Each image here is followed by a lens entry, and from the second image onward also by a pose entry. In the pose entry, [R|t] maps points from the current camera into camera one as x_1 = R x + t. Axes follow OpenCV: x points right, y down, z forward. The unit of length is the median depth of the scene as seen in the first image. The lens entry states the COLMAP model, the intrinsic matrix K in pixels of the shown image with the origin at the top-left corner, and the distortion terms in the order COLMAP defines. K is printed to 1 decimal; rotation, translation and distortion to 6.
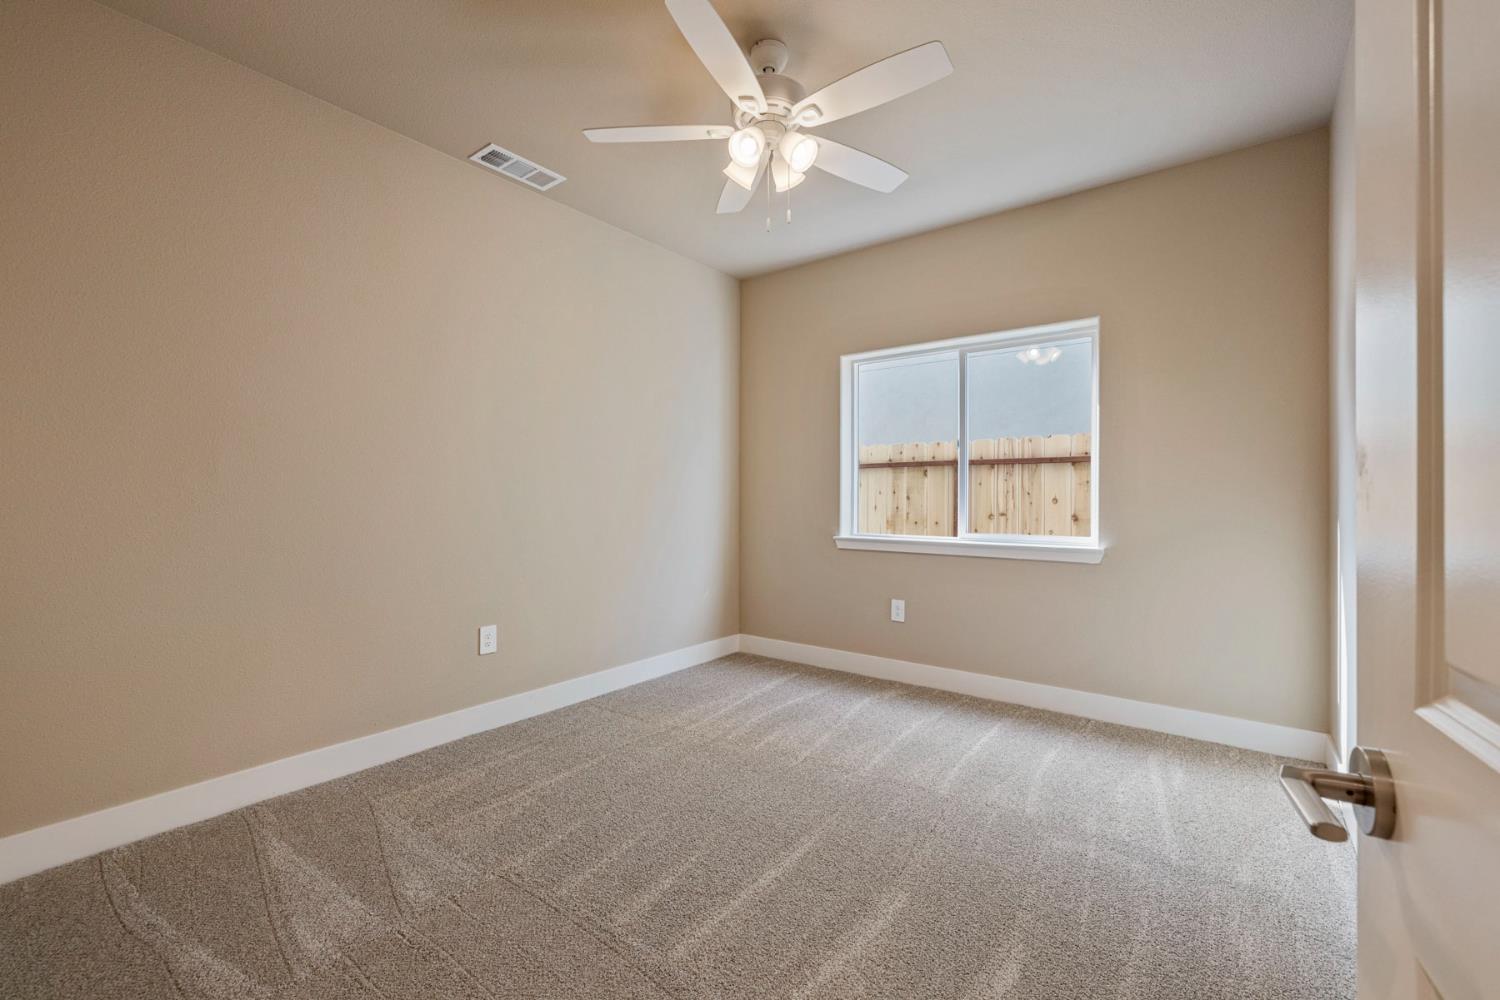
lens RADIAL K [[626.5, 0, 756.7], [0, 626.5, 493.2], [0, 0, 1]] dist [0.000946, 0.000030]
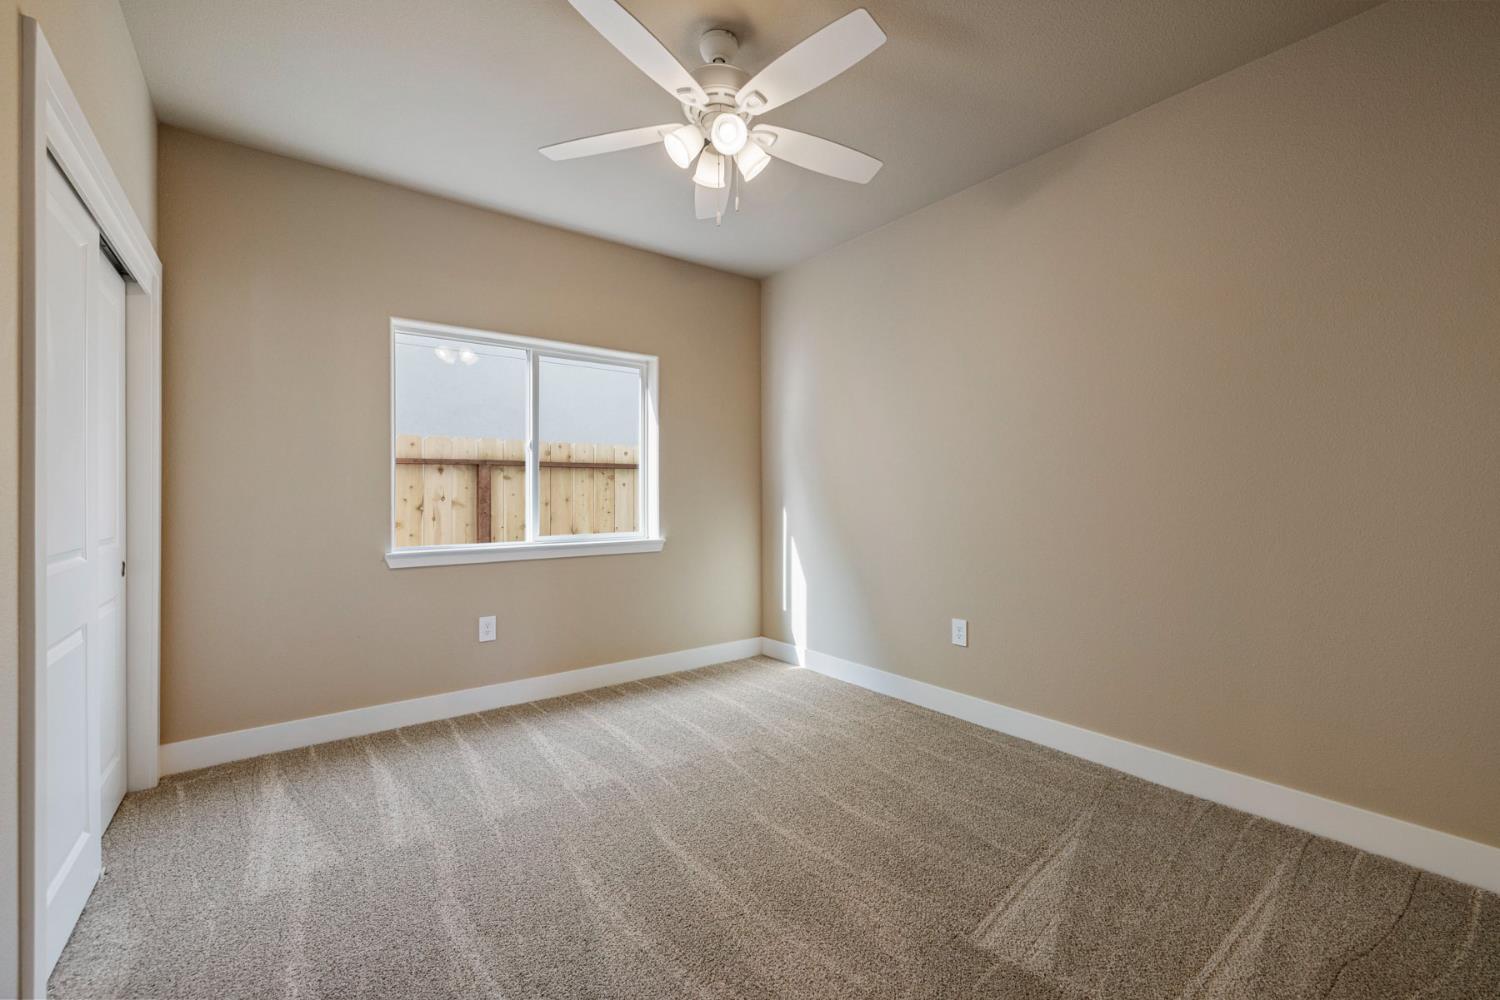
lens RADIAL K [[626.5, 0, 756.7], [0, 626.5, 493.2], [0, 0, 1]] dist [0.000946, 0.000030]
pose [[0.278804, -0.001974, 0.960346, -0.526344], [0.001390, 0.999998, 0.001651, -0.005170], [-0.960347, 0.000875, 0.278806, 0.395175]]
